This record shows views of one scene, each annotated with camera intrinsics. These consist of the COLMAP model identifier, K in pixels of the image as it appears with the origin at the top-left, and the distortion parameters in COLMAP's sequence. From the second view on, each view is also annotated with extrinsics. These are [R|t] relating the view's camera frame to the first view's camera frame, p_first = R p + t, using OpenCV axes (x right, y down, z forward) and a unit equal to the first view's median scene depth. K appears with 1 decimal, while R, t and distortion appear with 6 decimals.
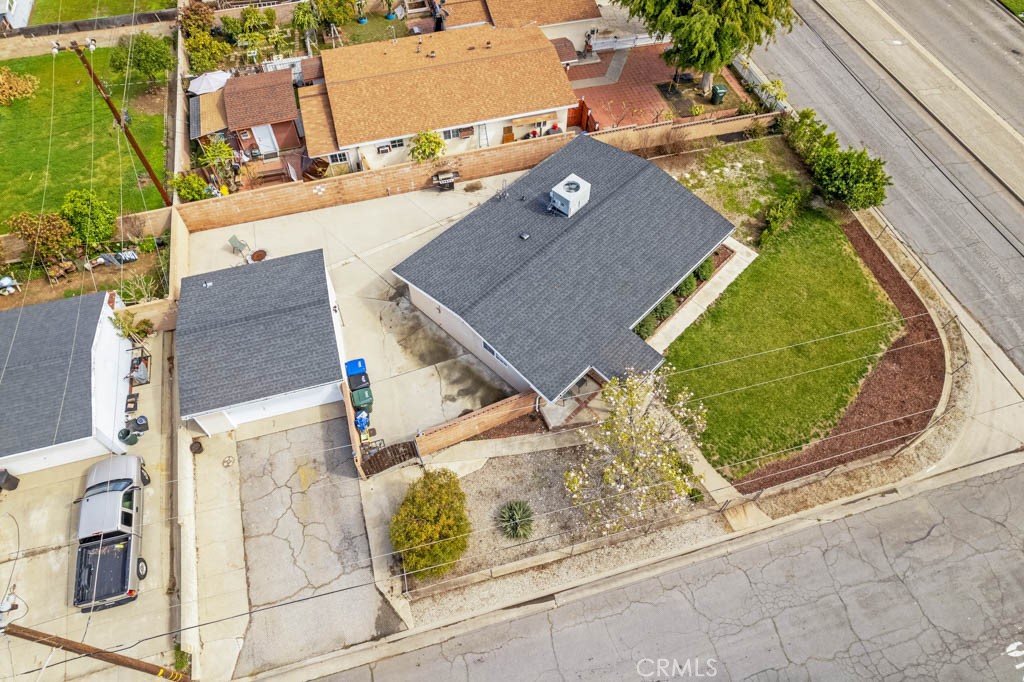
lens RADIAL K [[654.0, 0, 519.2], [0, 654.0, 338.6], [0, 0, 1]] dist [-0.060672, 0.038609]
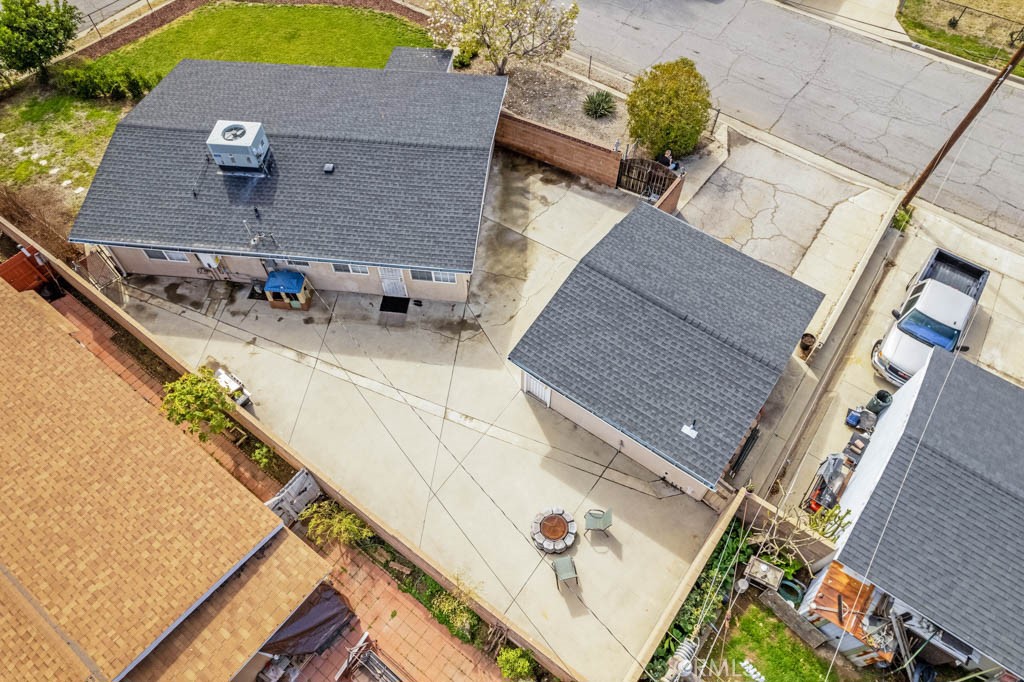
lens RADIAL K [[654.0, 0, 512.6], [0, 654.0, 339.3], [0, 0, 1]] dist [-0.060672, 0.038609]
pose [[-0.607840, -0.671331, 0.424081, -0.539503], [0.651696, -0.116626, 0.749460, -0.575279], [-0.453677, 0.731924, 0.508394, 0.667861]]
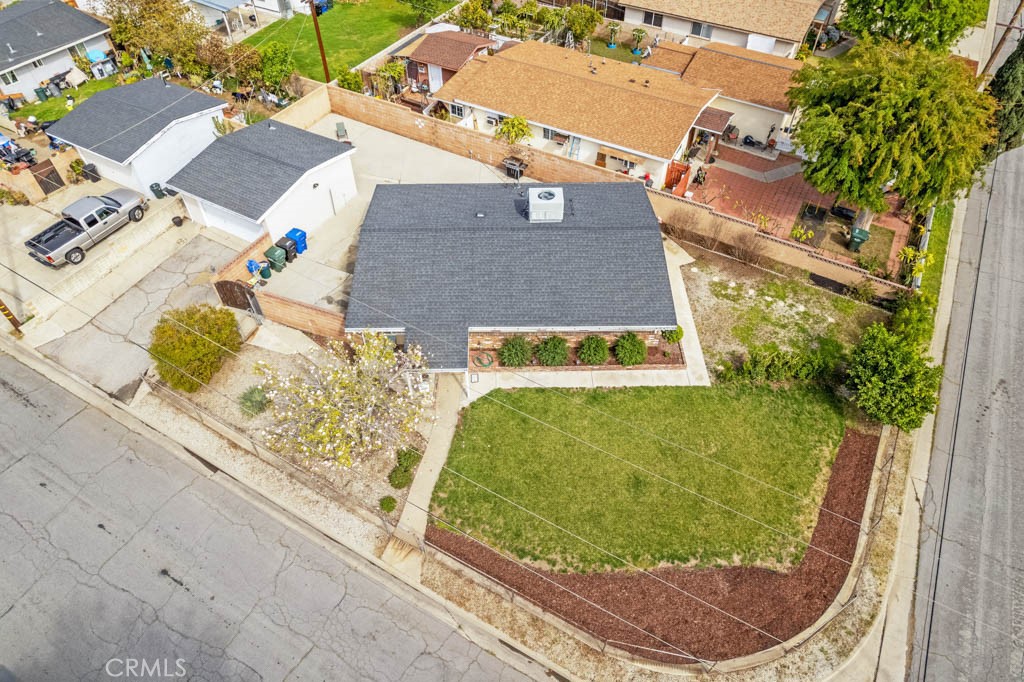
lens RADIAL K [[654.0, 0, 518.3], [0, 654.0, 340.8], [0, 0, 1]] dist [-0.060672, 0.038609]
pose [[0.700290, 0.527890, -0.480549, 0.617016], [-0.588534, 0.807921, 0.029860, -0.063537], [0.404008, 0.261909, 0.876460, 0.197192]]
